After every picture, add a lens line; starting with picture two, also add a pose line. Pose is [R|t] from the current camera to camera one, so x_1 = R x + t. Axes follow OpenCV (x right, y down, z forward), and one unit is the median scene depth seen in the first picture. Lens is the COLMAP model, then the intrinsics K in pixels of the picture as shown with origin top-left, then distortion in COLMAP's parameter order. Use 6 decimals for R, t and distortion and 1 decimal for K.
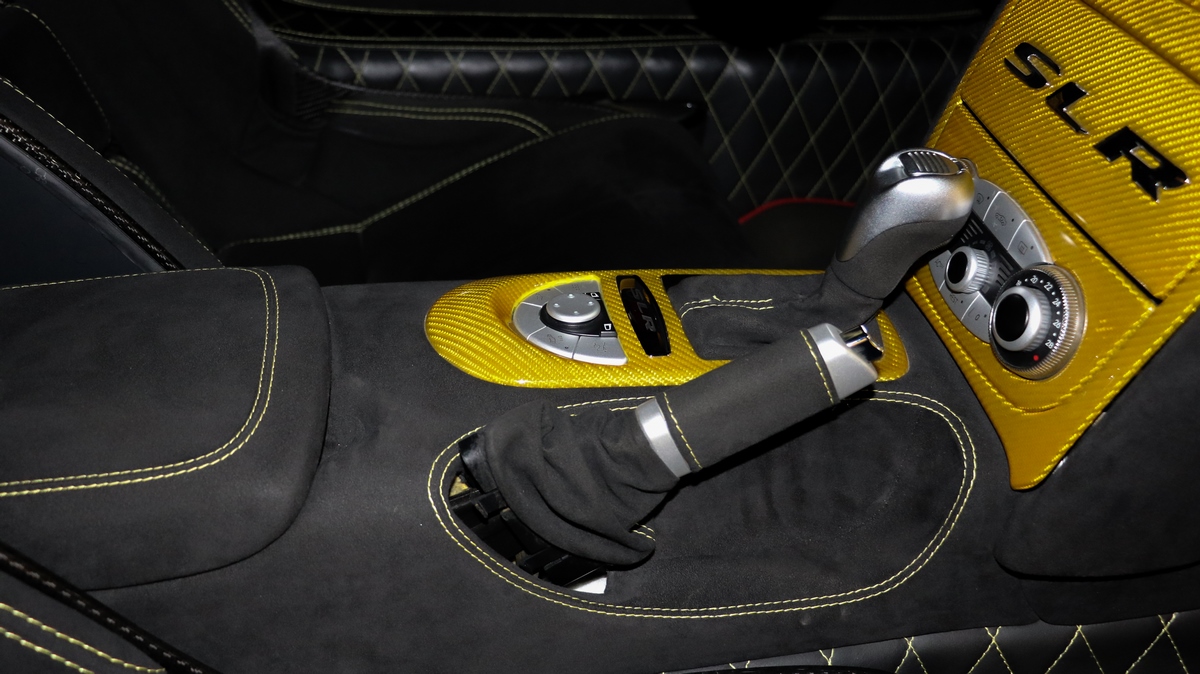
lens RADIAL K [[1275.3, 0, 574.1], [0, 1275.3, 362.9], [0, 0, 1]] dist [-0.021414, 0.002211]
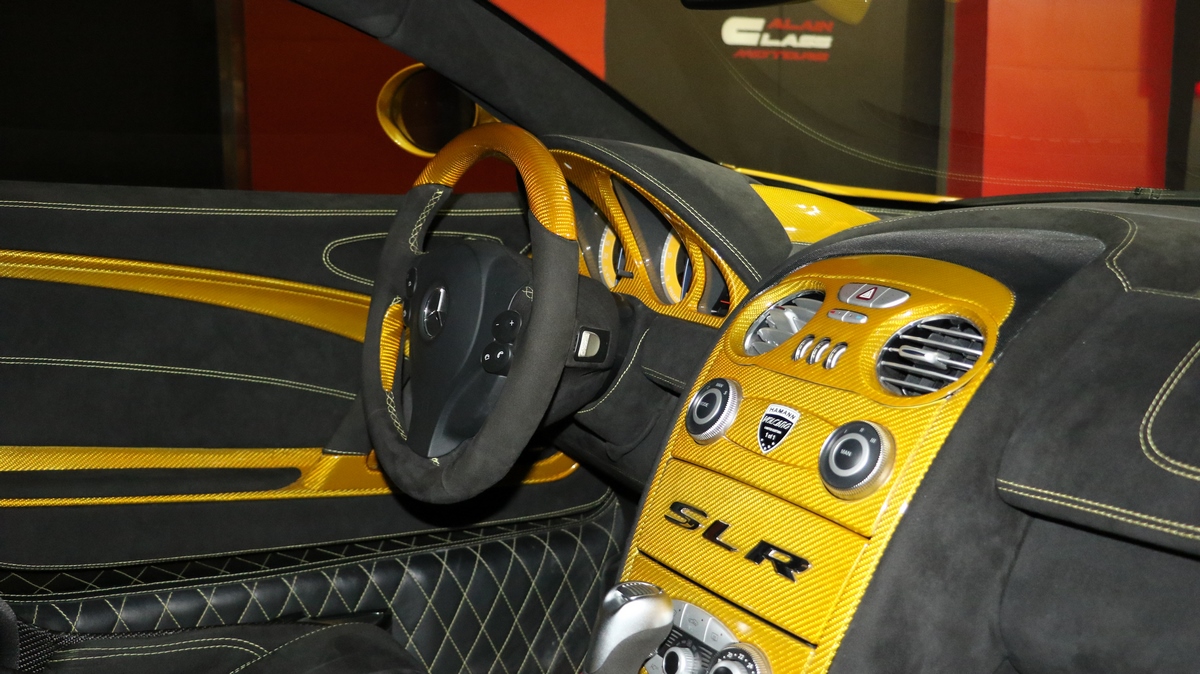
lens RADIAL K [[1402.8, 0, 581.8], [0, 1402.8, 335.5], [0, 0, 1]] dist [-0.083751, 0.055020]
pose [[0.926160, -0.076864, 0.369215, -0.328459], [0.225061, 0.898217, -0.377563, 0.160201], [-0.302614, 0.432779, 0.849192, -0.413469]]
